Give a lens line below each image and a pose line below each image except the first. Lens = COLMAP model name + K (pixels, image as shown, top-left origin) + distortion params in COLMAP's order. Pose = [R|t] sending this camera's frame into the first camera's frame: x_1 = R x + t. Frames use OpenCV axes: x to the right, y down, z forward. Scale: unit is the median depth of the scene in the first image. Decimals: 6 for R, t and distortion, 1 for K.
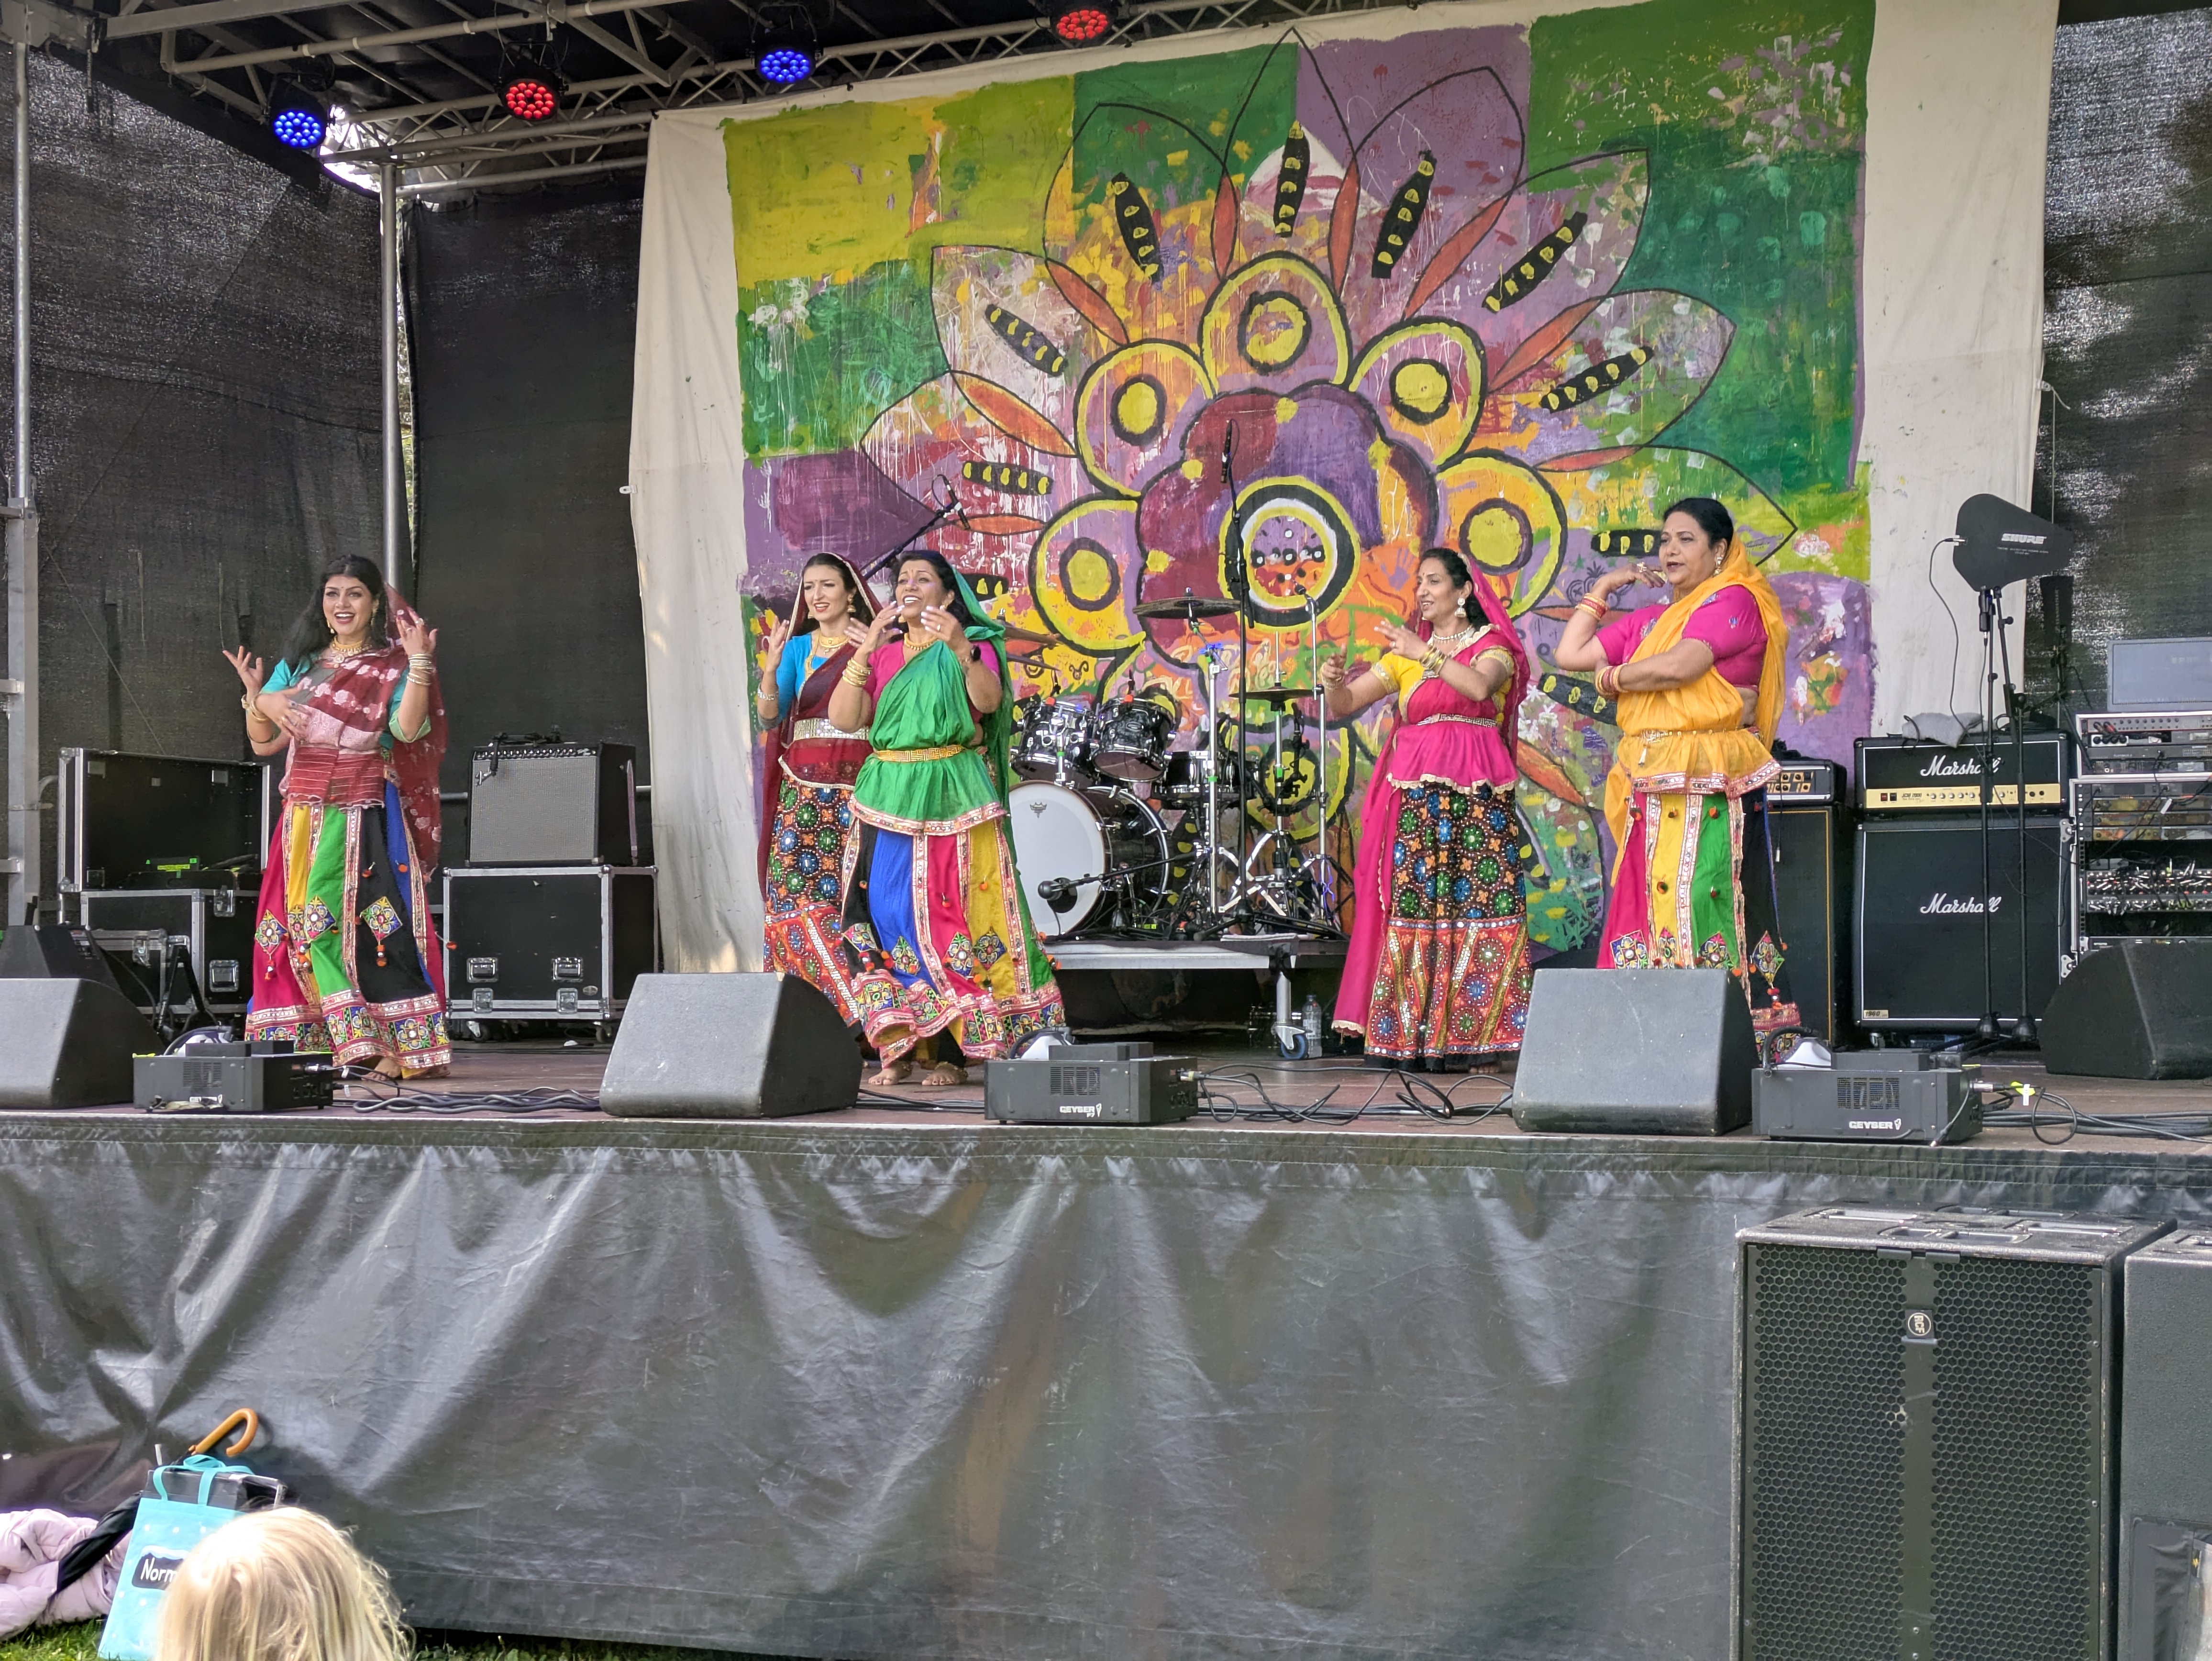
lens RADIAL K [[3134.2, 0, 979.3], [0, 3134.2, 732.3], [0, 0, 1]] dist [0.043356, 0.000000]
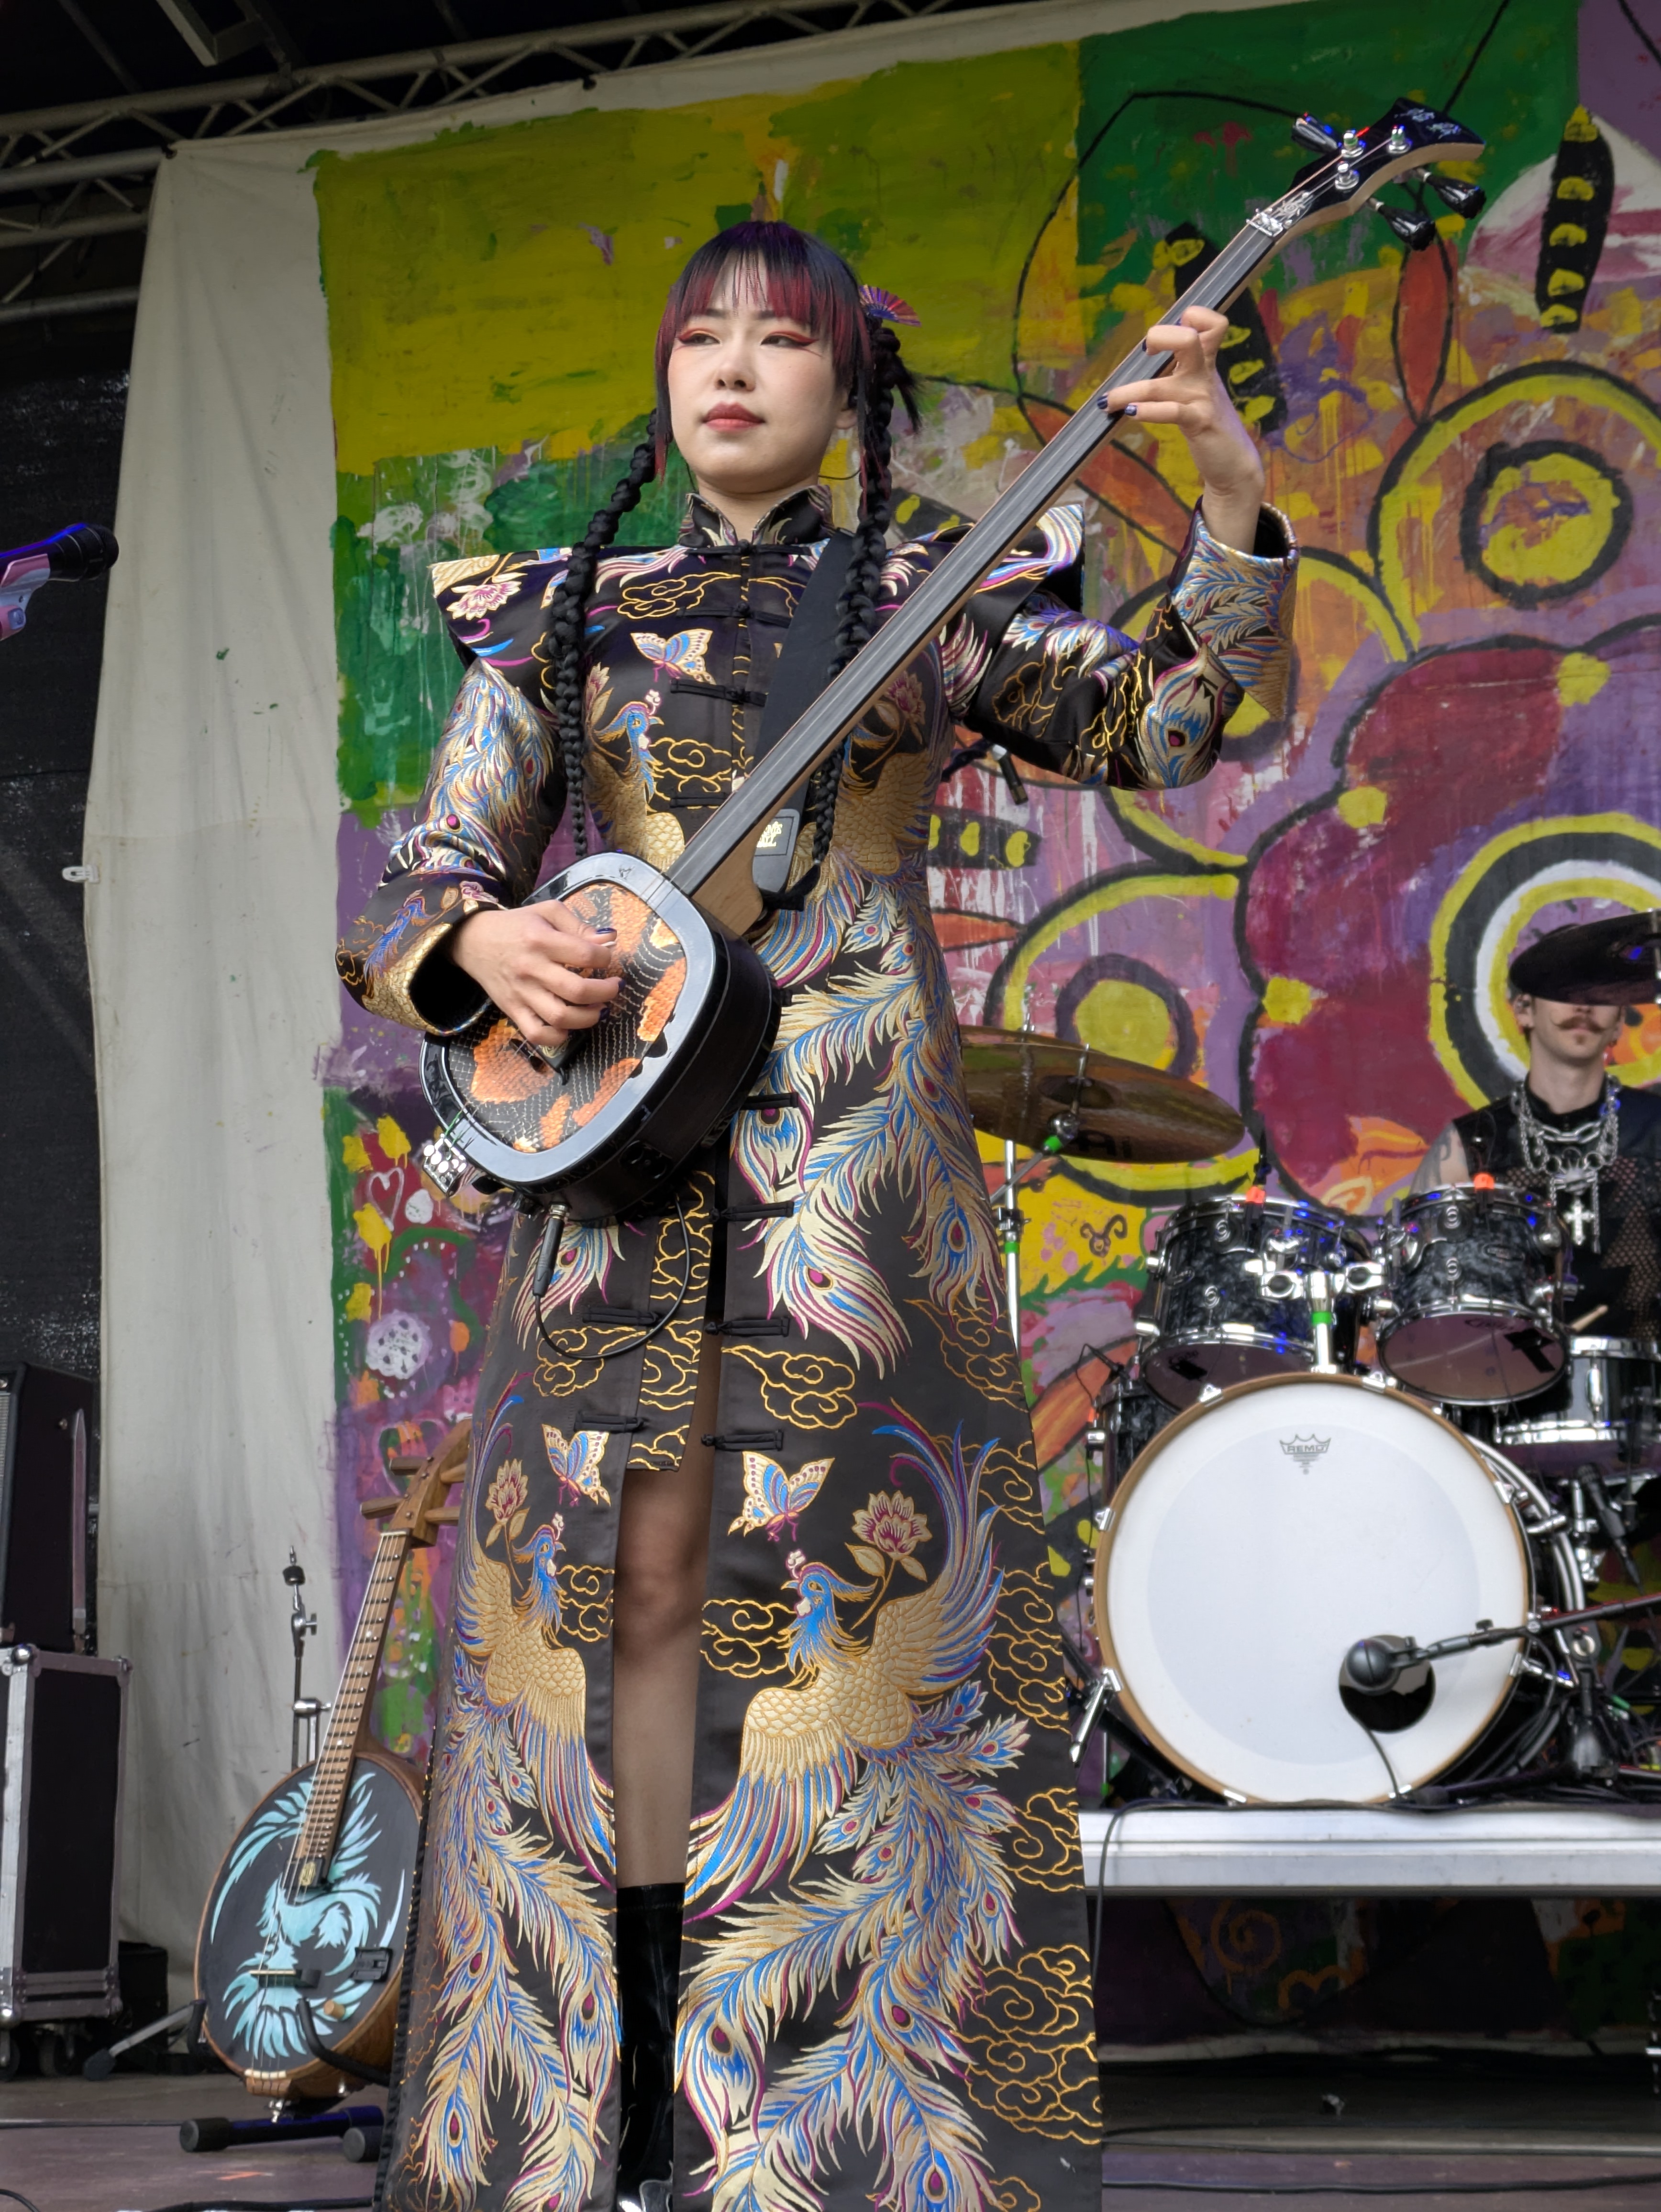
lens RADIAL K [[3487.8, 0, 774.1], [0, 3487.8, 1089.3], [0, 0, 1]] dist [0.068892, 0.000000]
pose [[0.986867, 0.043842, 0.155470, -0.096352], [-0.017518, 0.985835, -0.166801, 0.045241], [-0.160580, 0.161887, 0.973656, 0.507419]]
